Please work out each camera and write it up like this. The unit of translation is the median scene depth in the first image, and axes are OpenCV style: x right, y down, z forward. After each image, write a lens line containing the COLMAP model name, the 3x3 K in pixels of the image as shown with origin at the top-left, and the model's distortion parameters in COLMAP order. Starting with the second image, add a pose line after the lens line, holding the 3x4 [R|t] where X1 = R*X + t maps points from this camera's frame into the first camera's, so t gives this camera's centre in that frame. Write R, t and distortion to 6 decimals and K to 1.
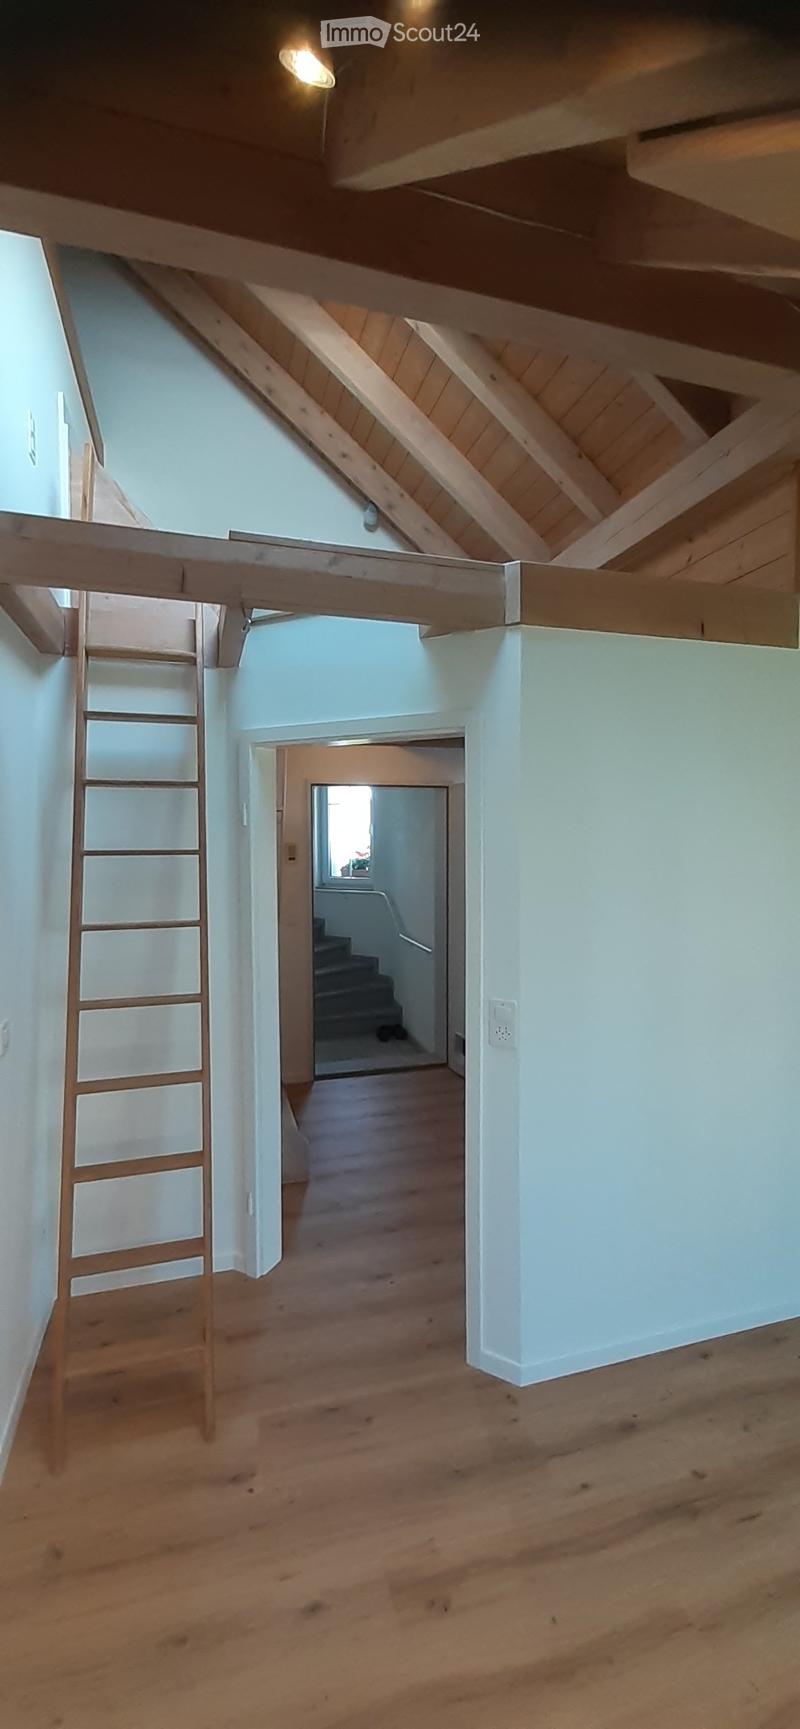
lens RADIAL K [[691.0, 0, 402.1], [0, 691.0, 876.7], [0, 0, 1]] dist [0.001980, -0.000486]
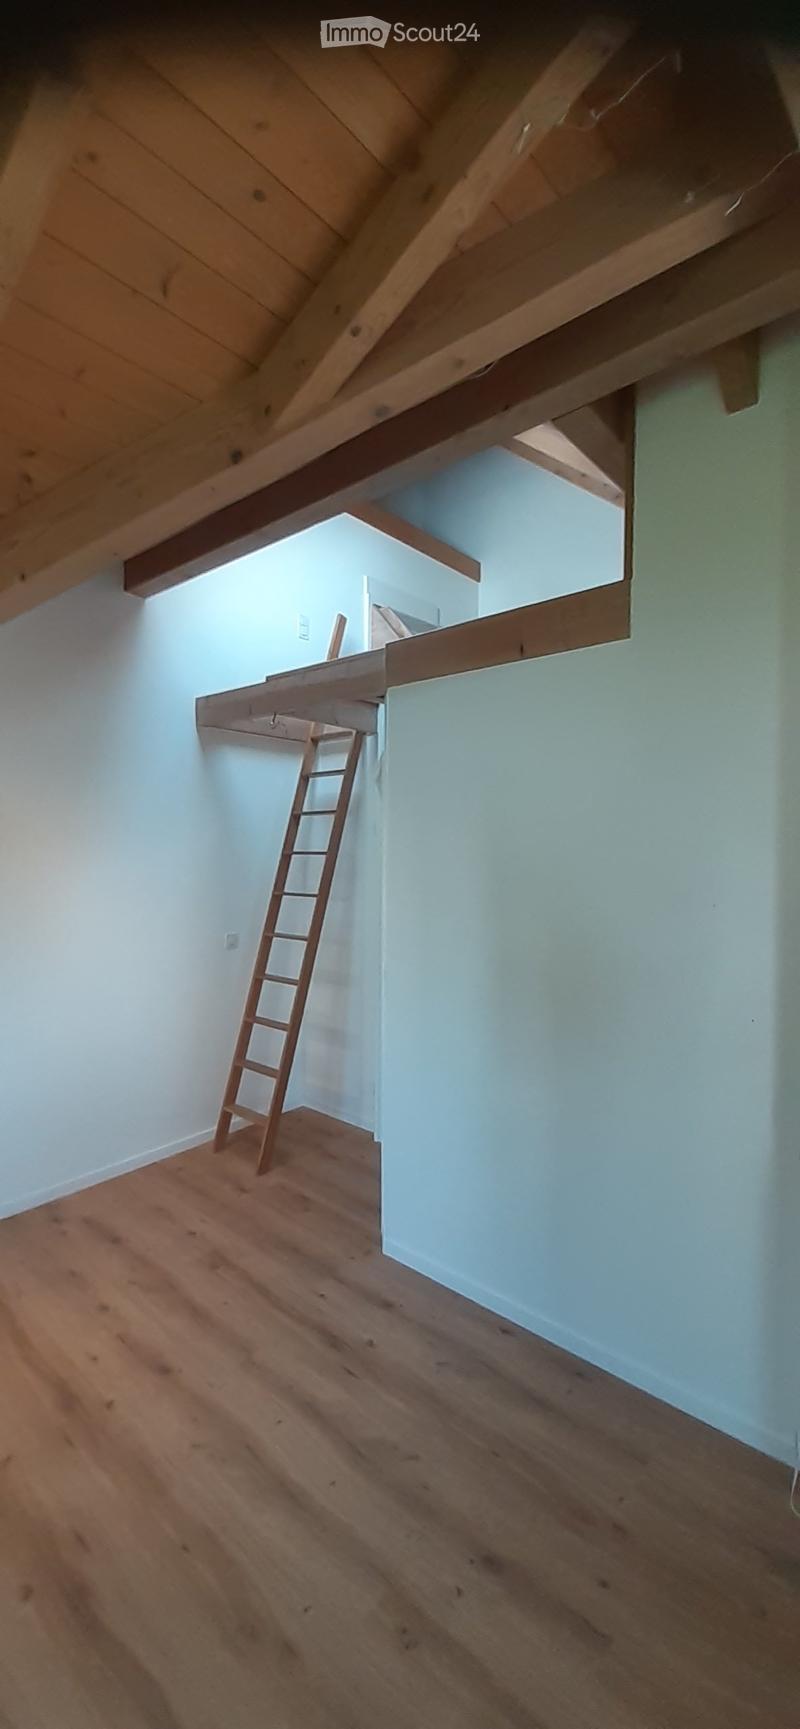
lens RADIAL K [[691.0, 0, 402.1], [0, 691.0, 876.7], [0, 0, 1]] dist [0.001980, -0.000486]
pose [[0.536298, 0.041281, -0.843018, 1.469811], [-0.037386, 0.998985, 0.025135, -0.035992], [0.843200, 0.018037, 0.537297, 0.336133]]
